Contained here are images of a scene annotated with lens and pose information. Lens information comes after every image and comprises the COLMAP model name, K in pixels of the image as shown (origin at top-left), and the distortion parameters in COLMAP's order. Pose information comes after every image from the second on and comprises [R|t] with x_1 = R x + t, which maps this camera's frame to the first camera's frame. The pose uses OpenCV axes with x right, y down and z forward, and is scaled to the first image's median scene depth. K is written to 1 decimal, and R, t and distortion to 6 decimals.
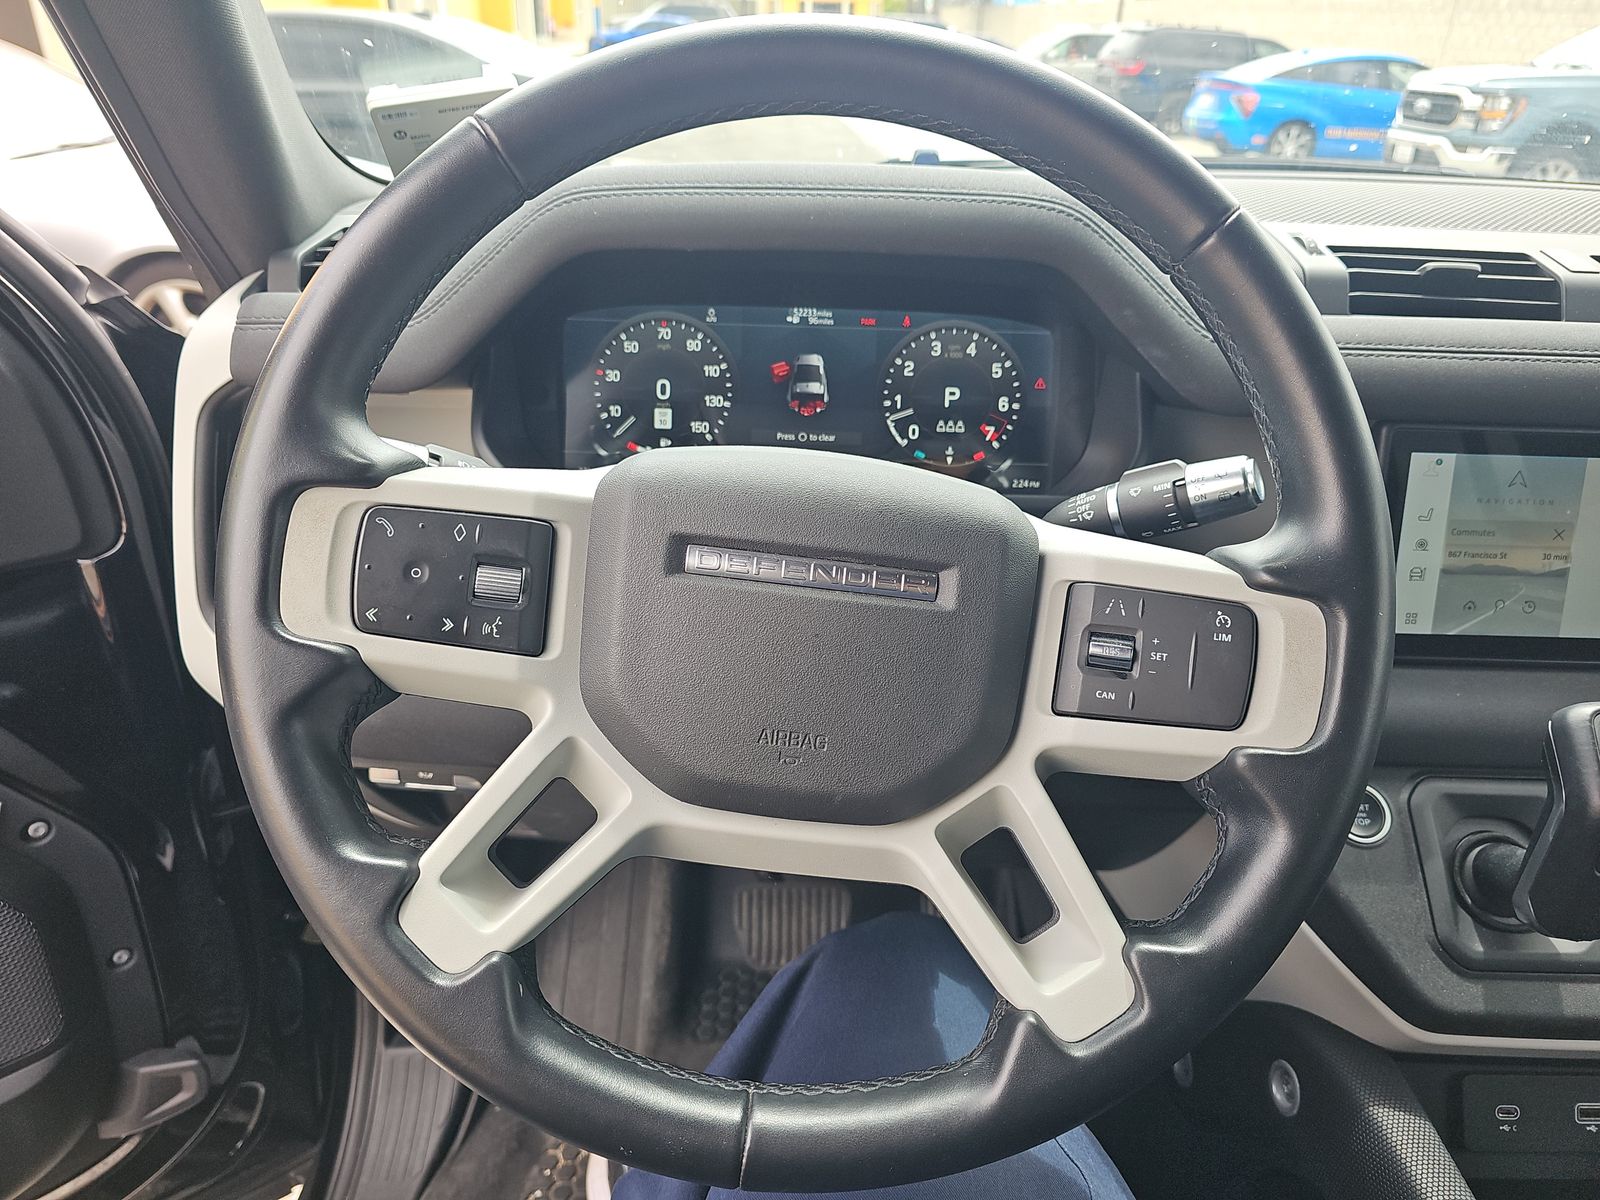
lens RADIAL K [[1047.0, 0, 800.0], [0, 1047.0, 600.0], [0, 0, 1]] dist [0.033393, -0.034422]
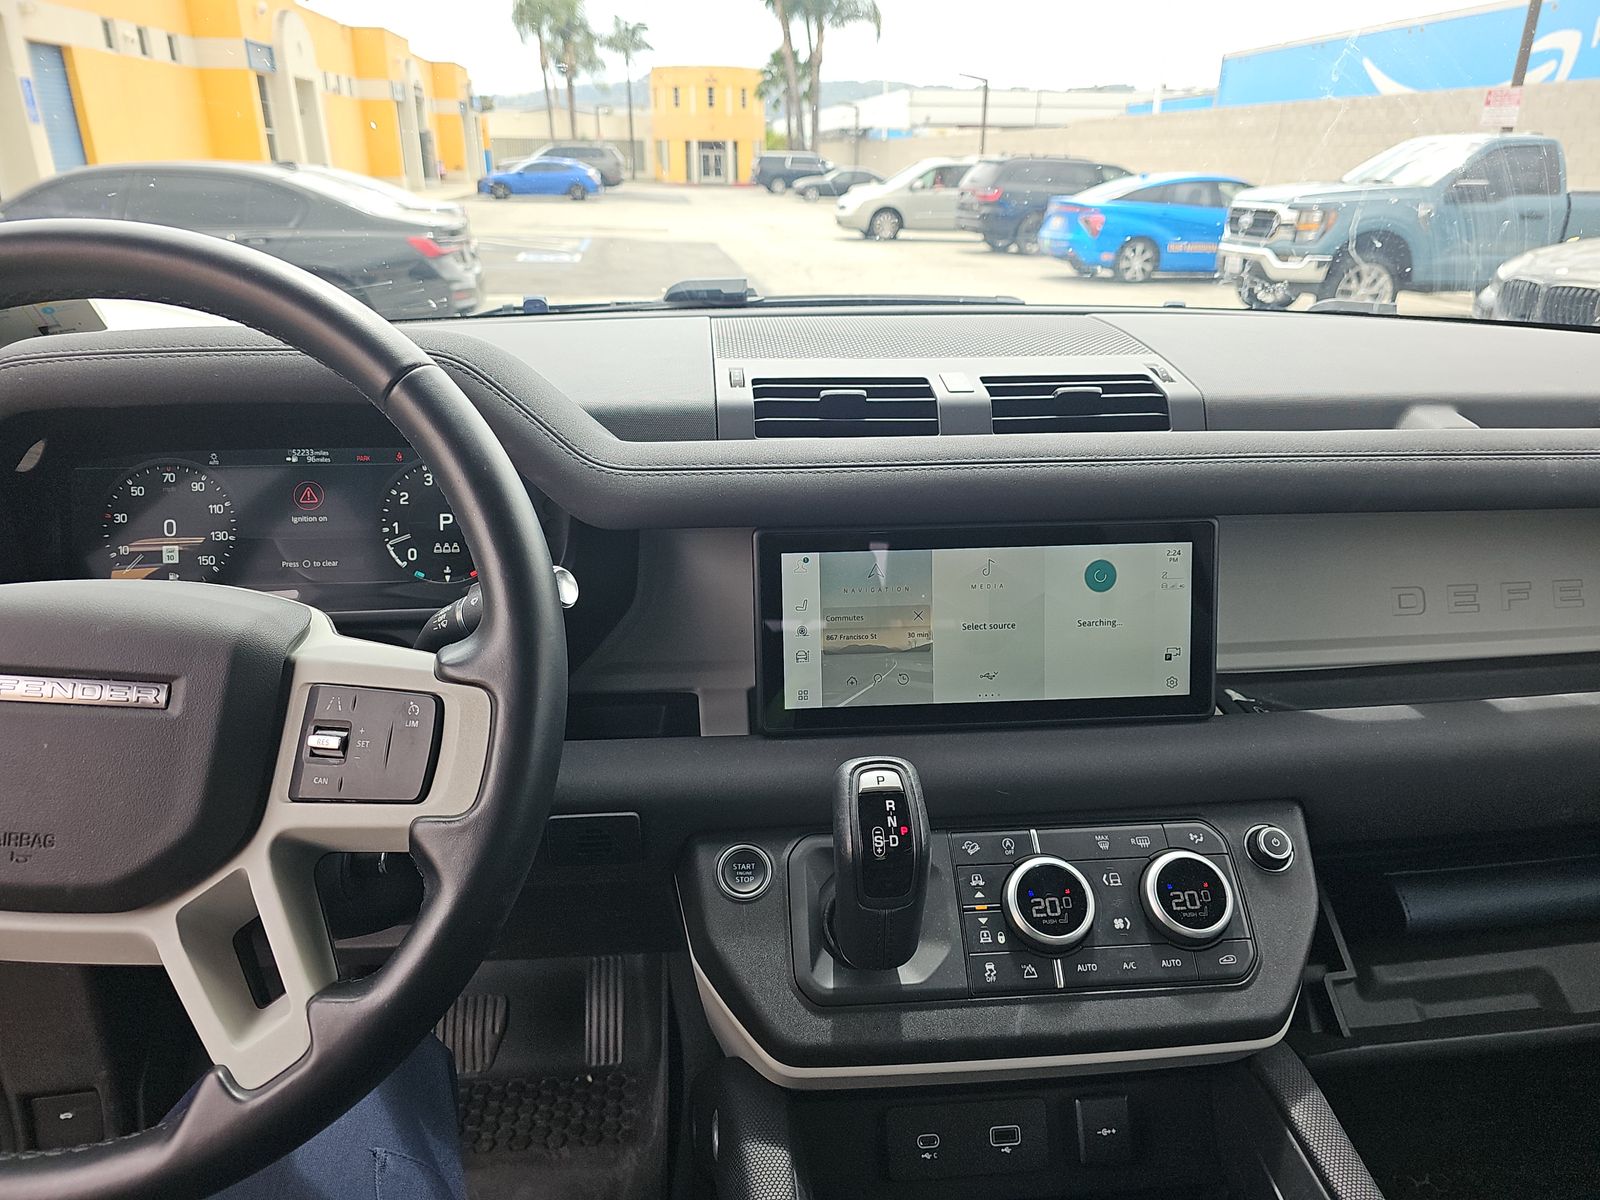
lens RADIAL K [[1043.2, 0, 806.7], [0, 1043.2, 612.4], [0, 0, 1]] dist [0.062707, -0.082289]
pose [[0.995433, -0.057684, 0.076059, 0.435083], [0.064530, 0.993771, -0.090862, 0.026966], [-0.070344, 0.095355, 0.992955, -0.118592]]
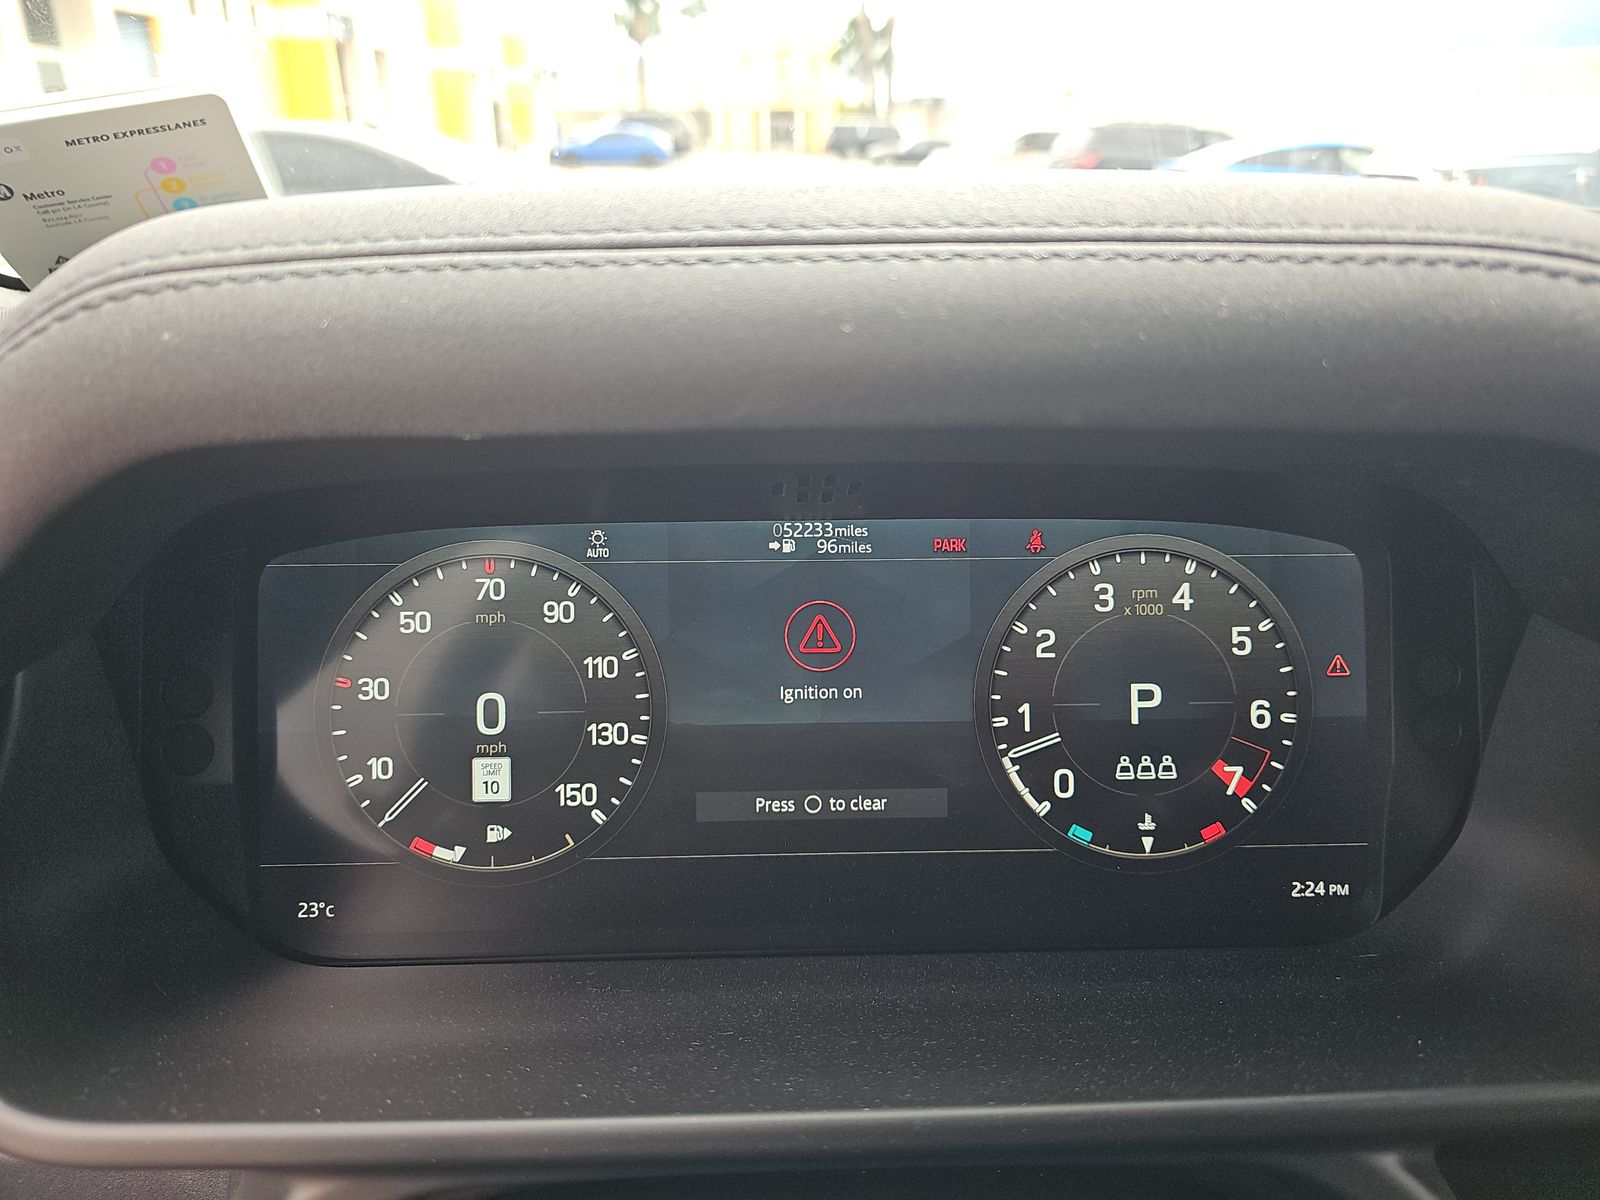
lens RADIAL K [[1047.0, 0, 800.0], [0, 1047.0, 600.0], [0, 0, 1]] dist [0.033393, -0.034422]
pose [[0.998917, -0.038870, 0.025581, -0.011217], [0.040856, 0.995768, -0.082318, -0.206669], [-0.022273, 0.083274, 0.996278, 0.556143]]
